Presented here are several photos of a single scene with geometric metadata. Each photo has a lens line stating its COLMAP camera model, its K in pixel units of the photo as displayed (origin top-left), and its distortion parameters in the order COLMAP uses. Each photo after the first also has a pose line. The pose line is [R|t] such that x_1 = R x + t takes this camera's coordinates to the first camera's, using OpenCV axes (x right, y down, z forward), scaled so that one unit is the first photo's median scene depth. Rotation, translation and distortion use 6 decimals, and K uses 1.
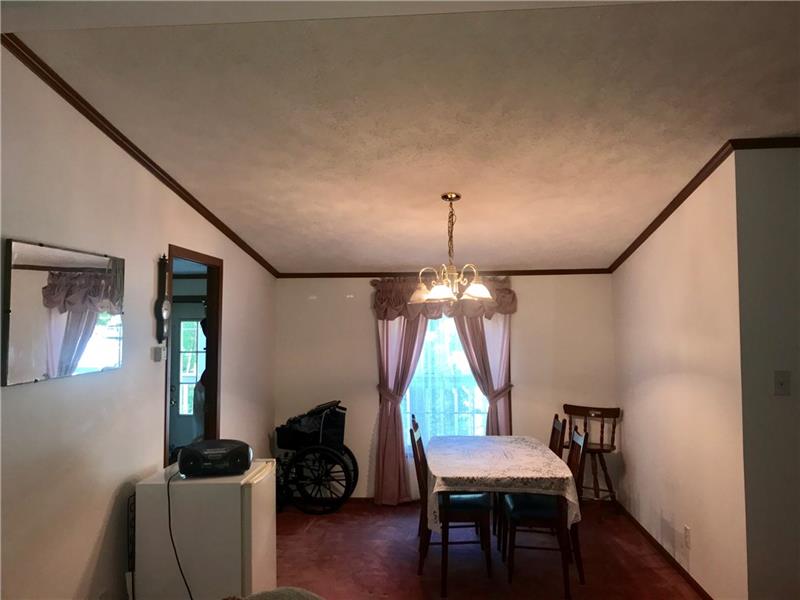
lens RADIAL K [[651.0, 0, 400.0], [0, 651.0, 300.0], [0, 0, 1]] dist [0.008137, 0.001537]
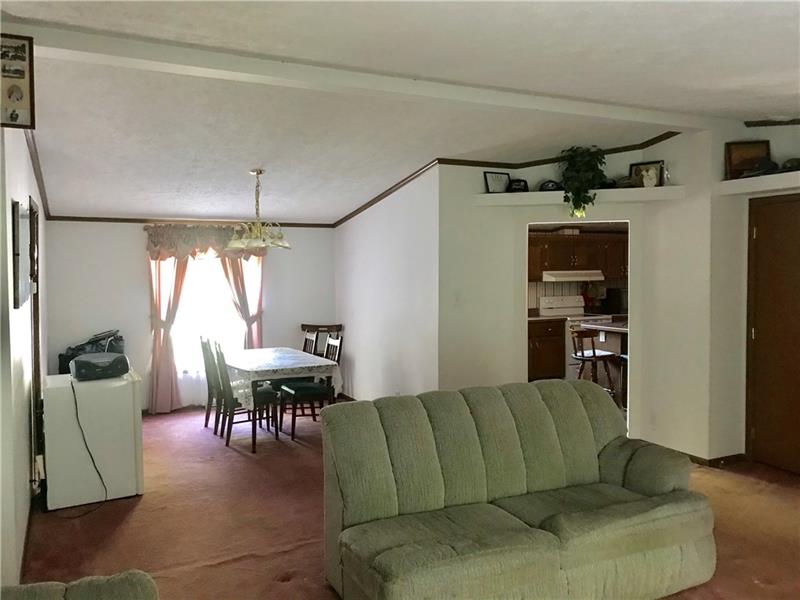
lens RADIAL K [[651.0, 0, 400.0], [0, 651.0, 300.0], [0, 0, 1]] dist [0.008137, 0.001537]
pose [[0.855914, -0.022112, 0.516645, -0.266365], [-0.025148, 0.996123, 0.084295, -0.008418], [-0.516507, -0.085142, 0.852040, -0.248578]]
